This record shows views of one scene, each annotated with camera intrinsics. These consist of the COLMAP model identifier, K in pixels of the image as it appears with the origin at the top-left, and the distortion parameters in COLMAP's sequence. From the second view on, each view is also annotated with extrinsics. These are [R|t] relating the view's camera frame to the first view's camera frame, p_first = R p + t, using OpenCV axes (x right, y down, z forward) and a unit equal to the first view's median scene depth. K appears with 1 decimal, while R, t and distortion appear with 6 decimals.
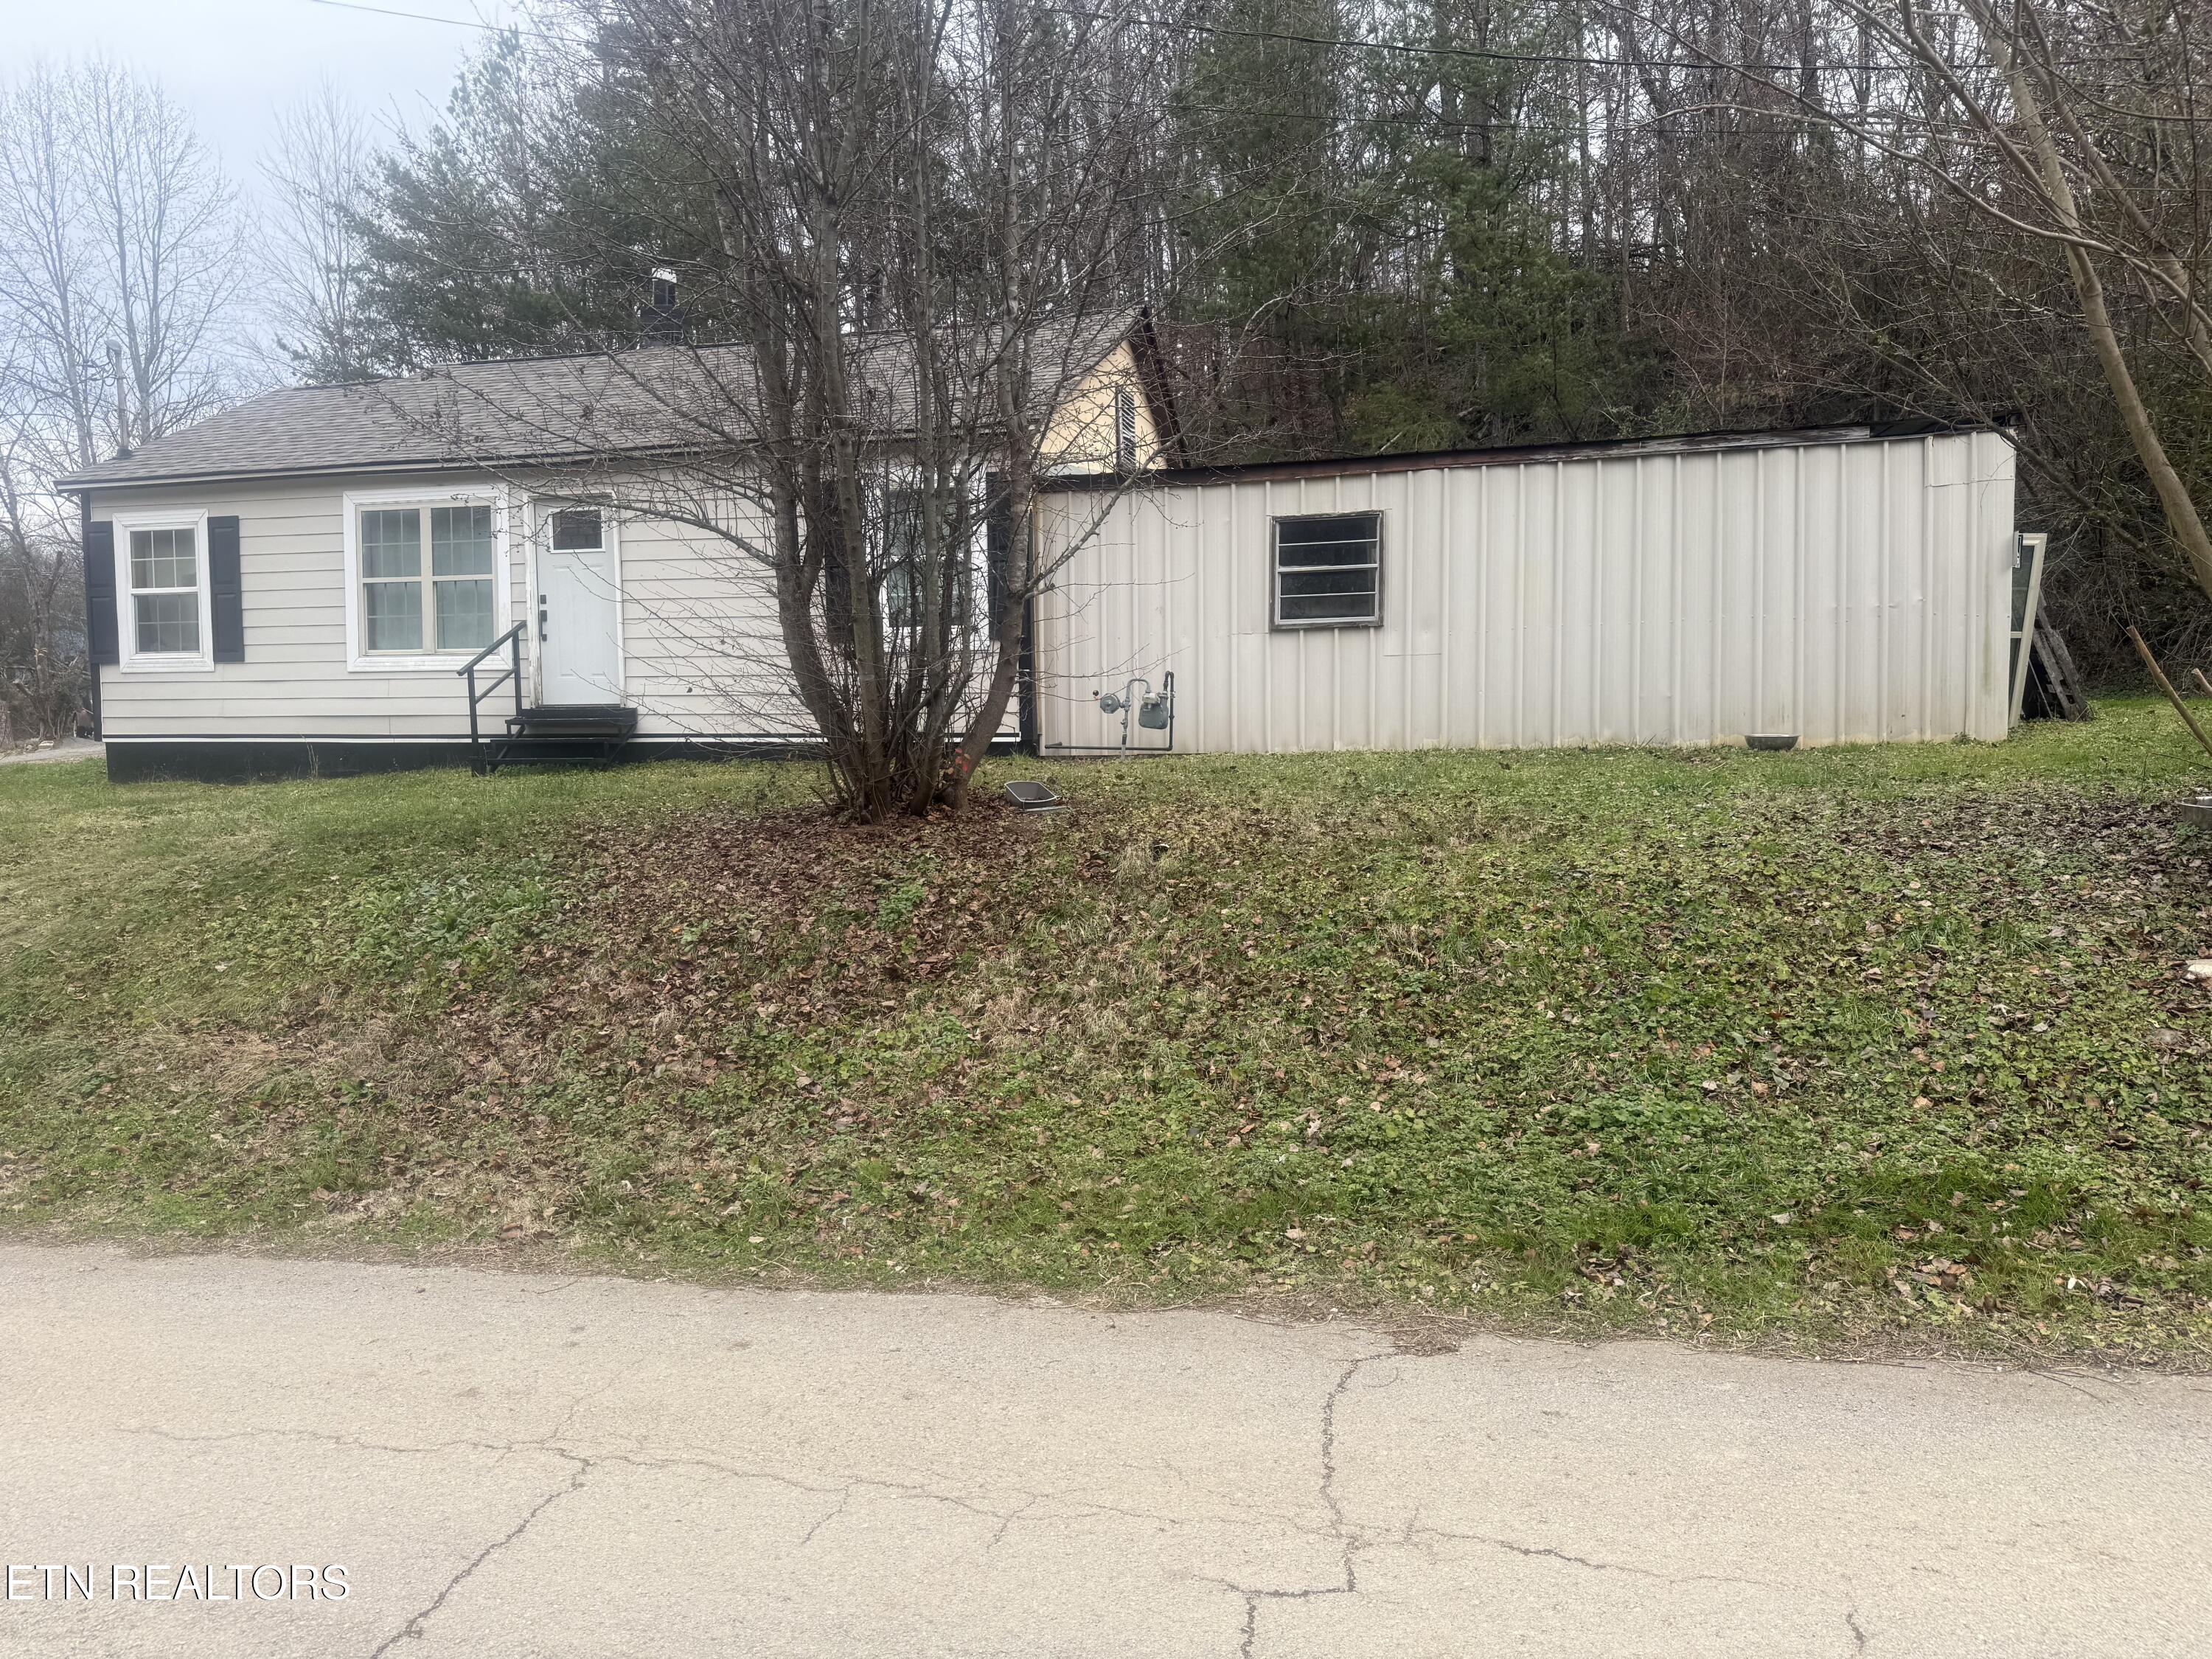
lens RADIAL K [[1508.2, 0, 1088.3], [0, 1508.2, 828.8], [0, 0, 1]] dist [0.021830, -0.033958]
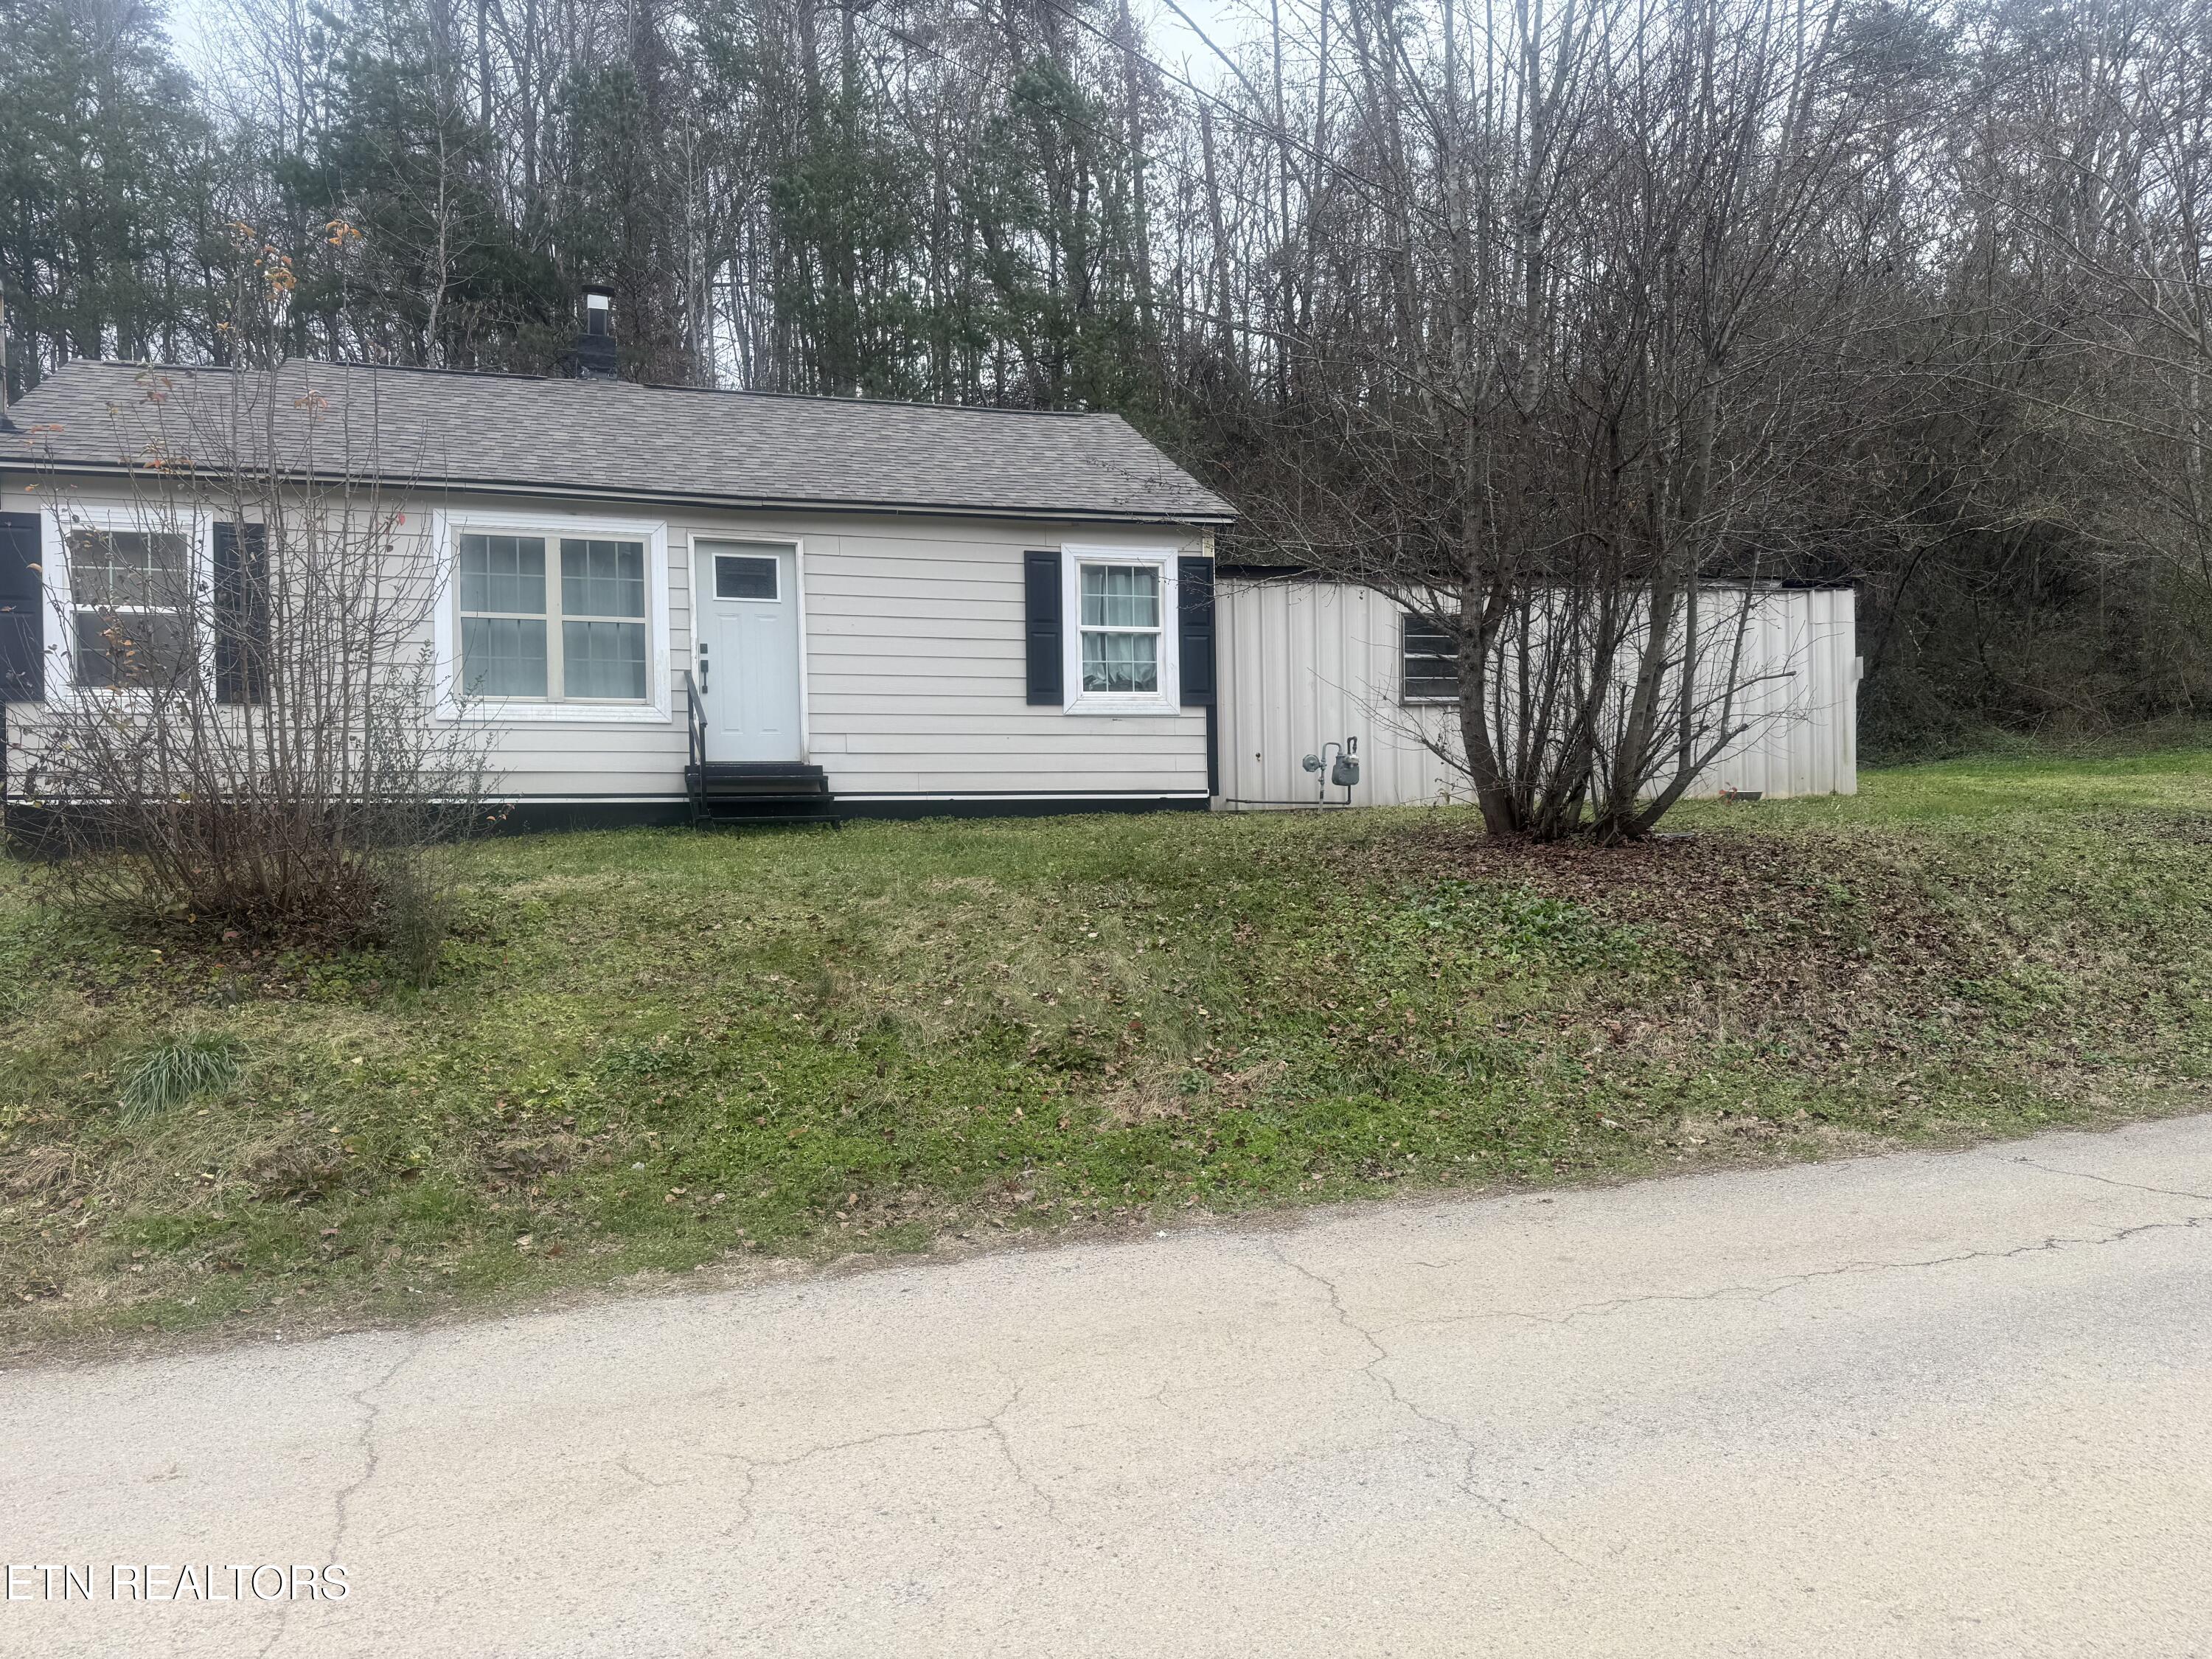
lens RADIAL K [[1508.2, 0, 1108.8], [0, 1508.2, 842.4], [0, 0, 1]] dist [0.021830, -0.033958]
pose [[0.851523, -0.015615, 0.524085, -0.640116], [0.040432, 0.998536, -0.035941, 0.011201], [-0.522756, 0.051794, 0.850907, 0.085831]]
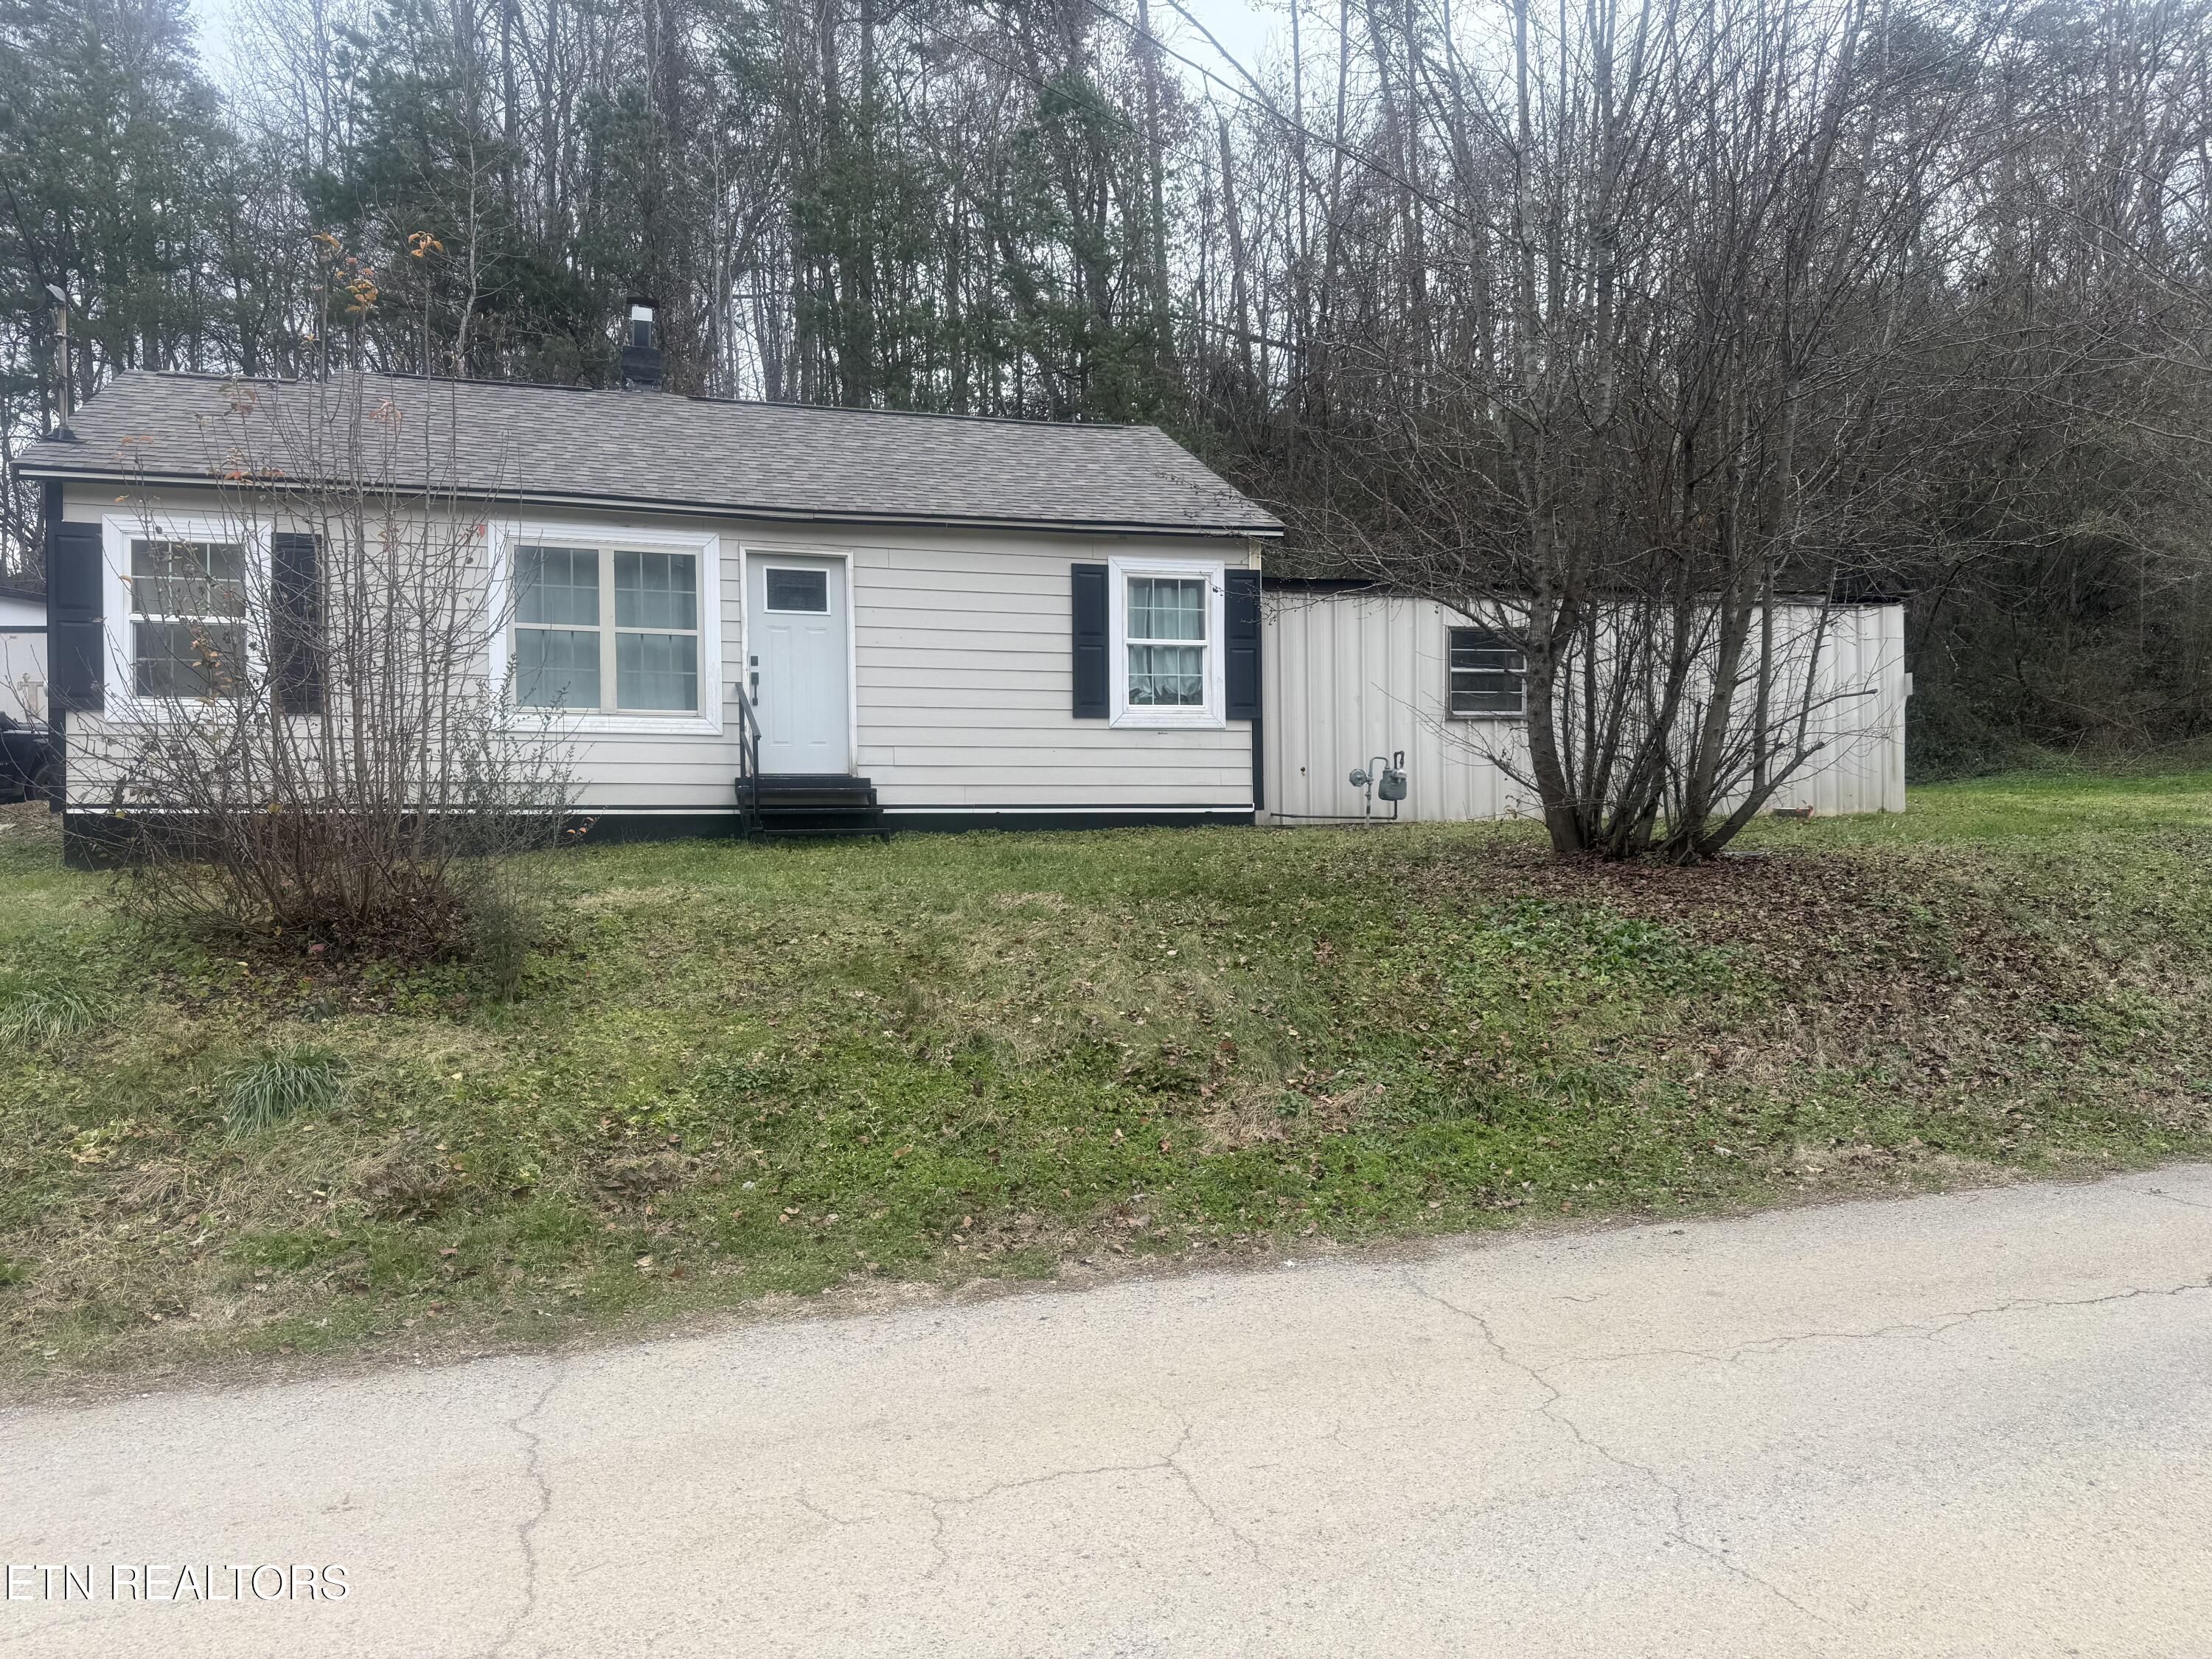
lens RADIAL K [[1508.2, 0, 1083.3], [0, 1508.2, 842.8], [0, 0, 1]] dist [0.021830, -0.033958]
pose [[0.859702, -0.007263, 0.510745, -0.664543], [0.034007, 0.998494, -0.043042, 0.007322], [-0.509663, 0.054372, 0.858654, 0.106591]]
